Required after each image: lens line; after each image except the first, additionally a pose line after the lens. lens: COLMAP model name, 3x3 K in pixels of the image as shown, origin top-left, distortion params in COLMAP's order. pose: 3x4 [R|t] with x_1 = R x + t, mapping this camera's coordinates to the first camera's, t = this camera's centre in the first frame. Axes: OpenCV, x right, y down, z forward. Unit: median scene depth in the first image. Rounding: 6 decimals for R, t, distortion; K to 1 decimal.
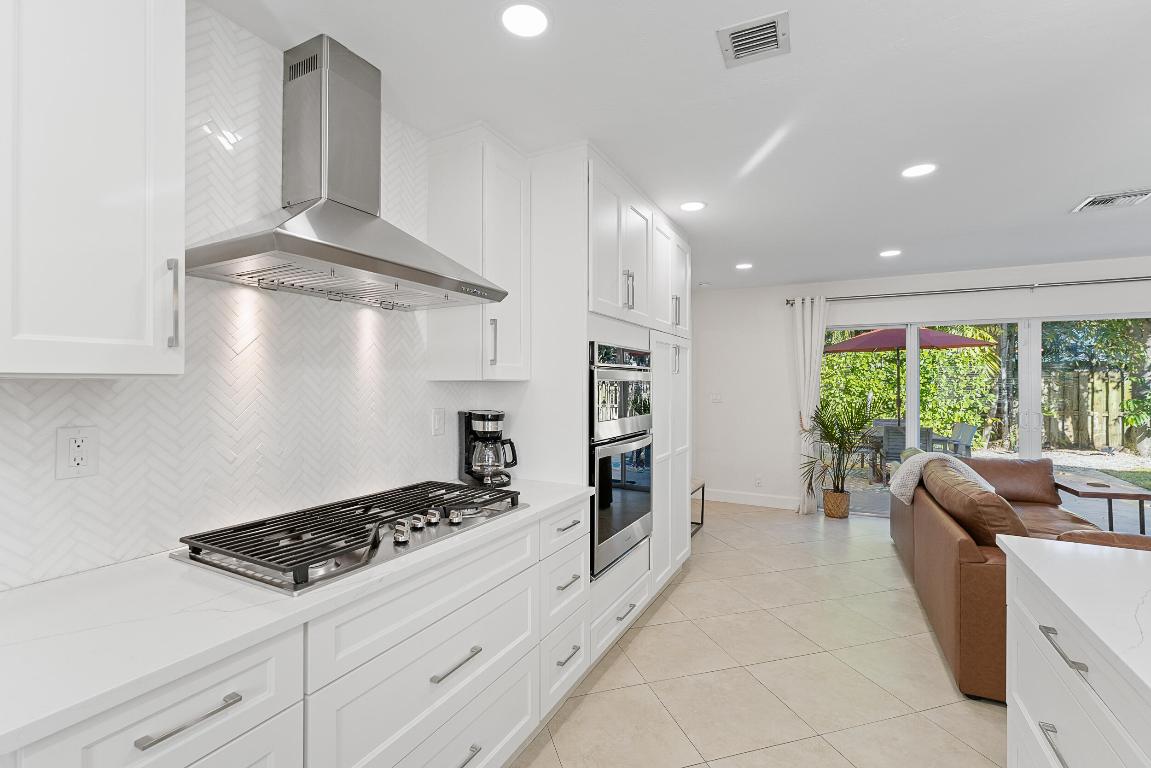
lens RADIAL K [[499.1, 0, 567.6], [0, 499.1, 384.9], [0, 0, 1]] dist [0.001301, 0.000338]
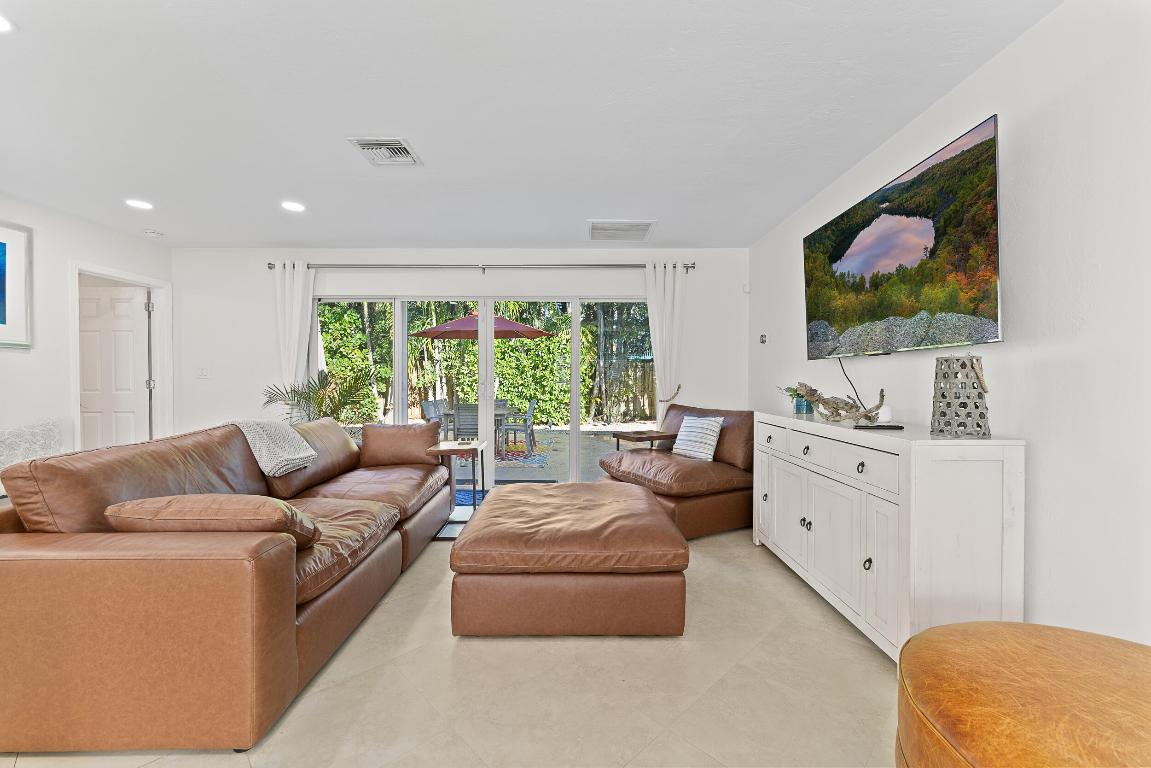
lens RADIAL K [[456.7, 0, 574.1], [0, 456.7, 387.7], [0, 0, 1]] dist [0.004290, -0.000780]
pose [[0.882671, -0.009268, 0.469899, 0.272189], [0.001732, 0.999863, 0.016468, 0.021384], [-0.469987, -0.013721, 0.882567, 0.003124]]
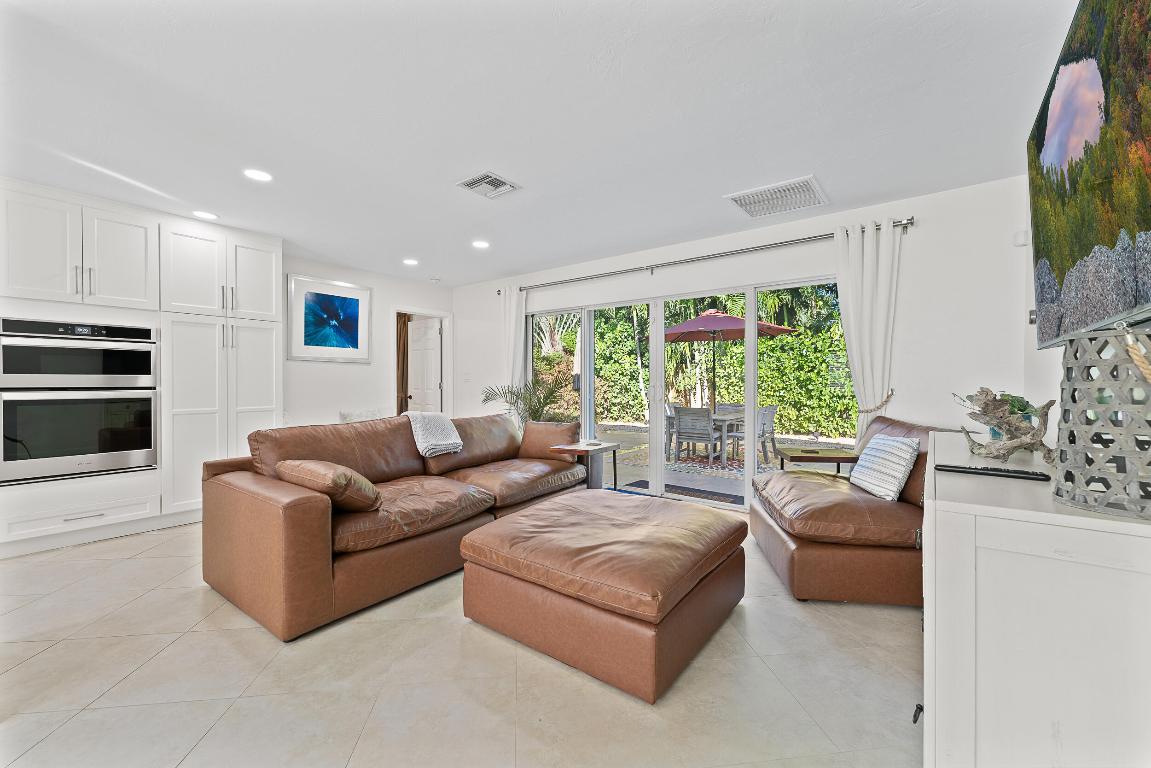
lens RADIAL K [[456.7, 0, 577.0], [0, 456.7, 385.9], [0, 0, 1]] dist [0.004290, -0.000780]
pose [[0.987337, 0.001268, -0.158630, 0.398677], [-0.000377, 0.999984, 0.005643, 0.021461], [0.158635, -0.005512, 0.987322, -0.003903]]
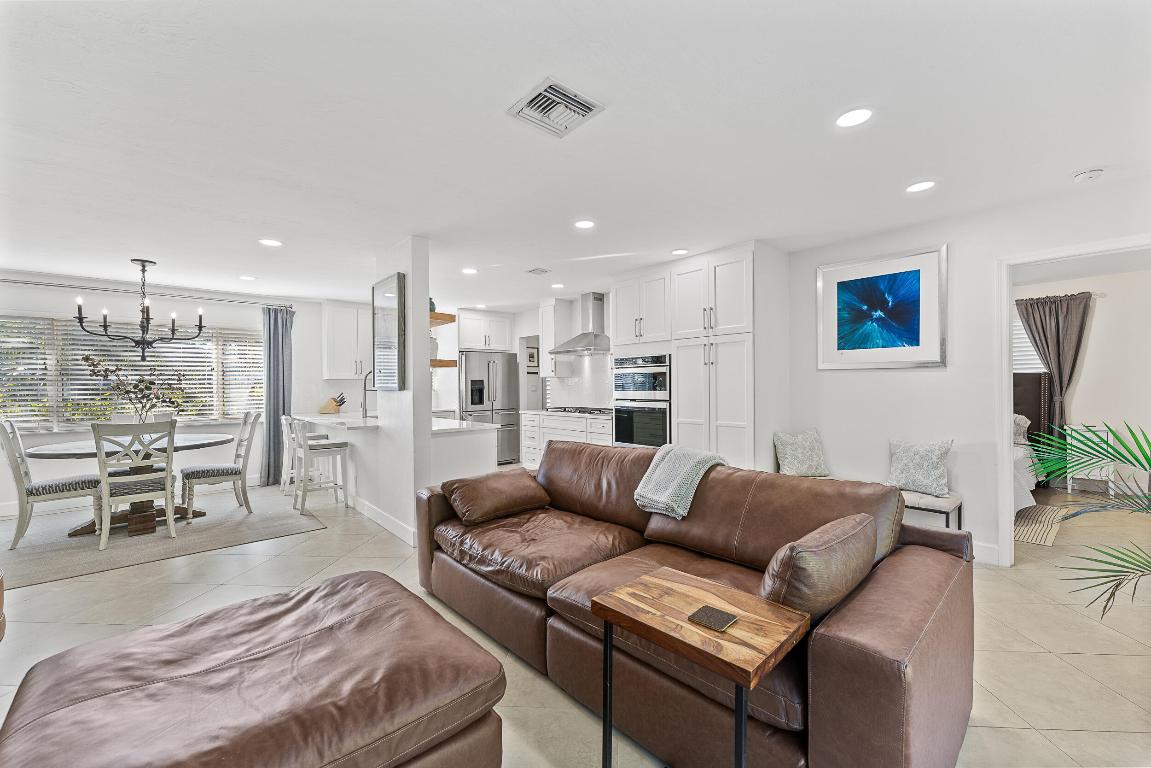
lens RADIAL K [[456.7, 0, 569.5], [0, 456.7, 384.7], [0, 0, 1]] dist [0.004290, -0.000780]
pose [[-0.326813, -0.001666, -0.945087, 0.470626], [0.006747, 0.999969, -0.004096, 0.010968], [0.945065, -0.007715, -0.326792, 0.324473]]
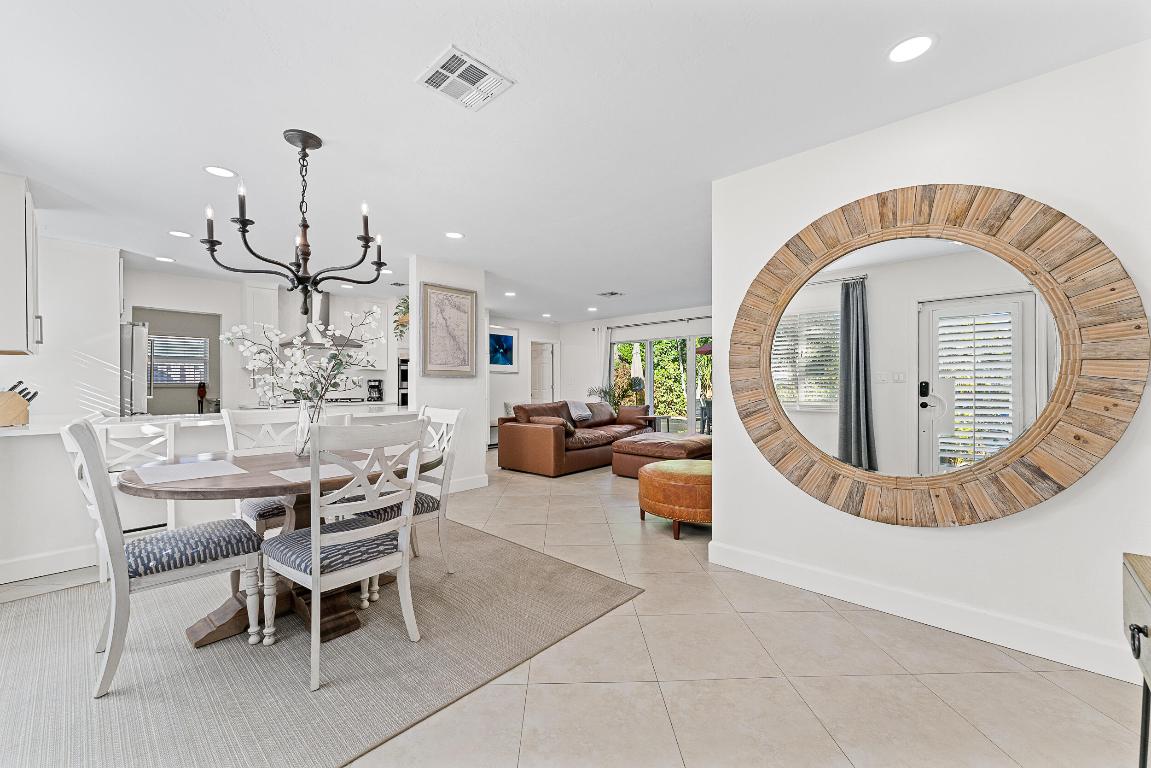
lens RADIAL K [[456.7, 0, 582.0], [0, 456.7, 387.9], [0, 0, 1]] dist [0.004290, -0.000780]
pose [[0.971232, -0.002967, -0.238117, 0.410185], [0.004382, 0.999976, 0.005414, 0.021927], [0.238095, -0.006301, 0.971221, -0.343435]]
